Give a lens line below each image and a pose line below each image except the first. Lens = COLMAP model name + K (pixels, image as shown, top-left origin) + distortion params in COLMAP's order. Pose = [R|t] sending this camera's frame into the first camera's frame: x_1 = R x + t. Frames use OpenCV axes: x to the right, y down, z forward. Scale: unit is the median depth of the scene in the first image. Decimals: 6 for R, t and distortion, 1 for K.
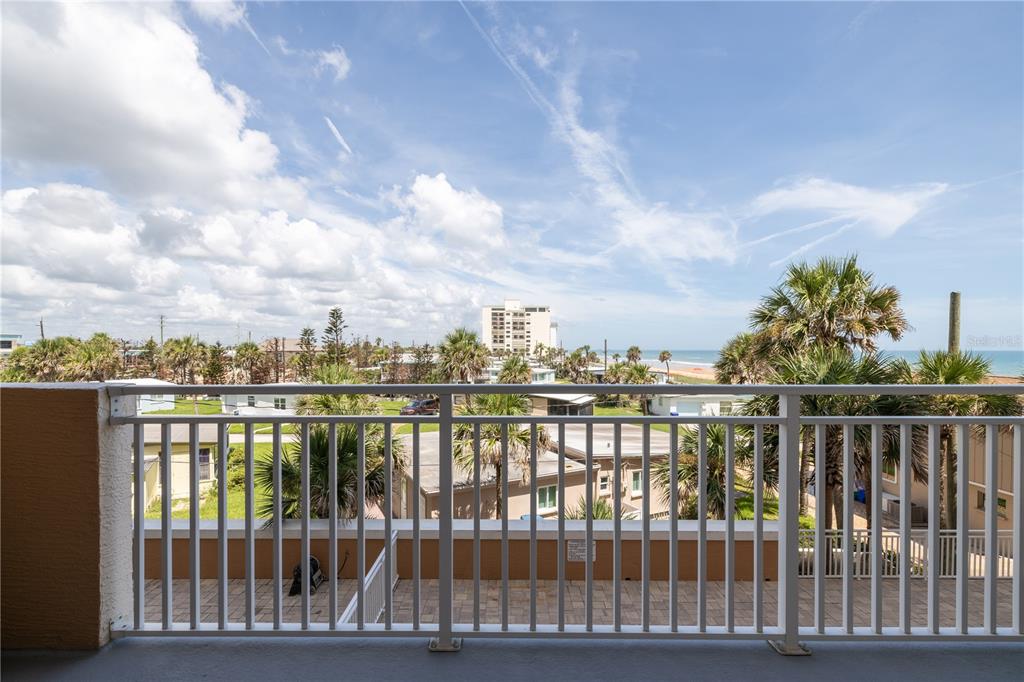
lens RADIAL K [[436.6, 0, 512.8], [0, 436.6, 342.3], [0, 0, 1]] dist [0.001118, 0.000423]
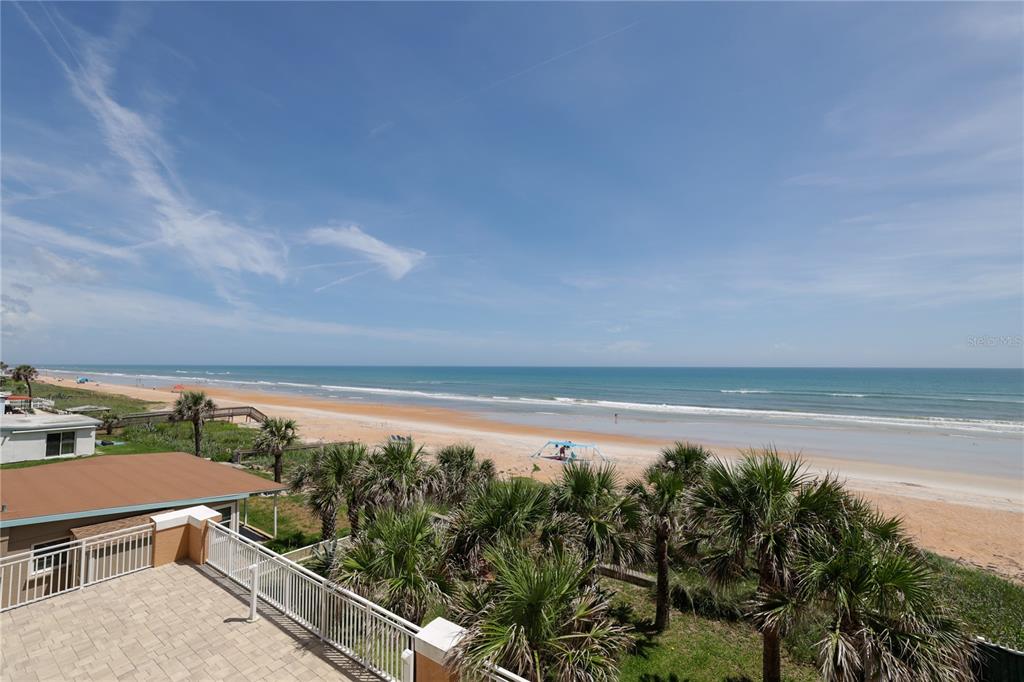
lens RADIAL K [[436.6, 0, 512.8], [0, 436.6, 342.3], [0, 0, 1]] dist [0.001118, 0.000423]
pose [[0.592685, 0.052143, 0.803745, -0.041278], [-0.009015, 0.998269, -0.058115, 0.036428], [-0.805384, 0.027198, 0.592129, -0.138730]]
